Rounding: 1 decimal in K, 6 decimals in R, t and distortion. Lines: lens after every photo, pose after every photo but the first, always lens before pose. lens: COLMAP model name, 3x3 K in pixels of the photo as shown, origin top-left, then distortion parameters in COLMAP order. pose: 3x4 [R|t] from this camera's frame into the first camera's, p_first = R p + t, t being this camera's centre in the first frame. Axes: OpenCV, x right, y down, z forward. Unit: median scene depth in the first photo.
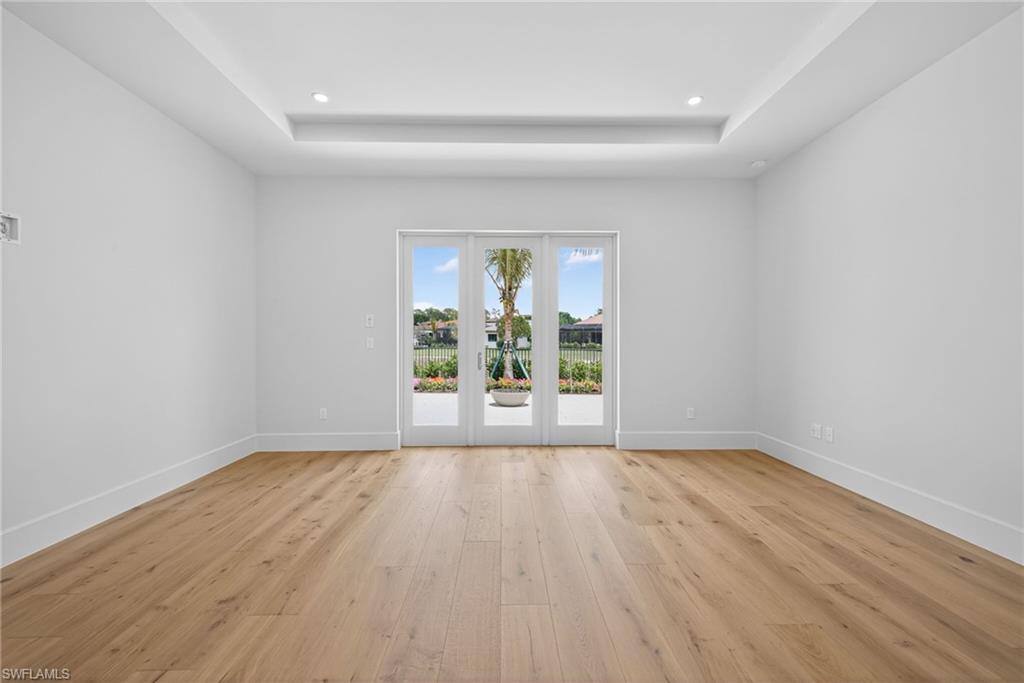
lens RADIAL K [[430.7, 0, 514.1], [0, 430.7, 342.1], [0, 0, 1]] dist [0.007182, -0.000093]
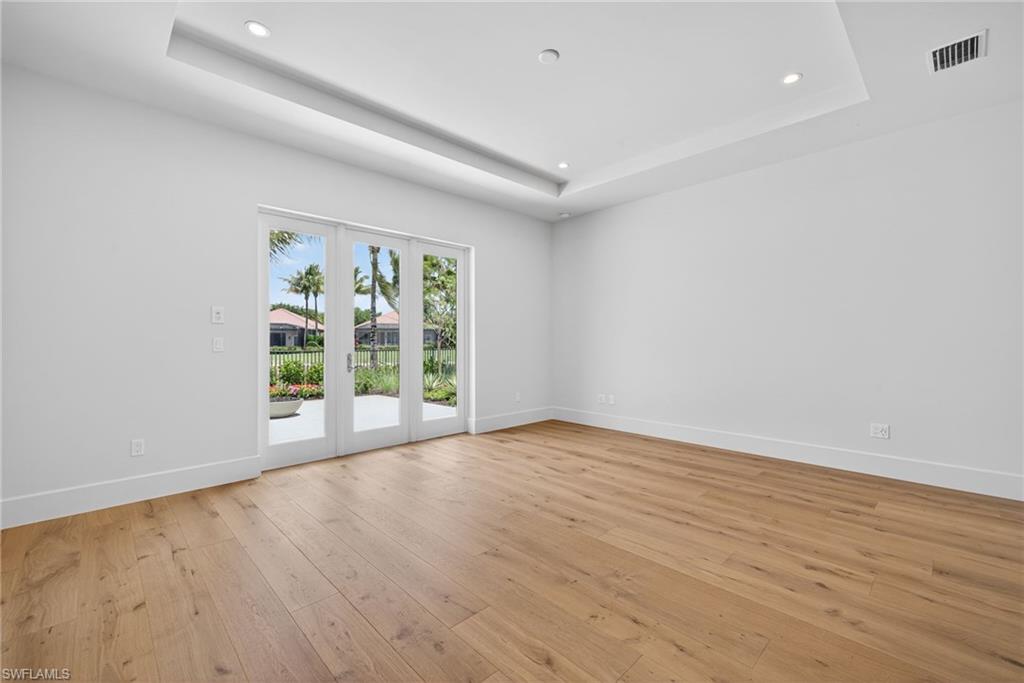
lens RADIAL K [[430.7, 0, 511.4], [0, 430.7, 340.6], [0, 0, 1]] dist [0.007182, -0.000093]
pose [[0.728427, -0.001942, 0.685121, -0.467283], [0.006797, 0.999967, -0.004391, 0.002112], [-0.685090, 0.007855, 0.728416, 0.085418]]
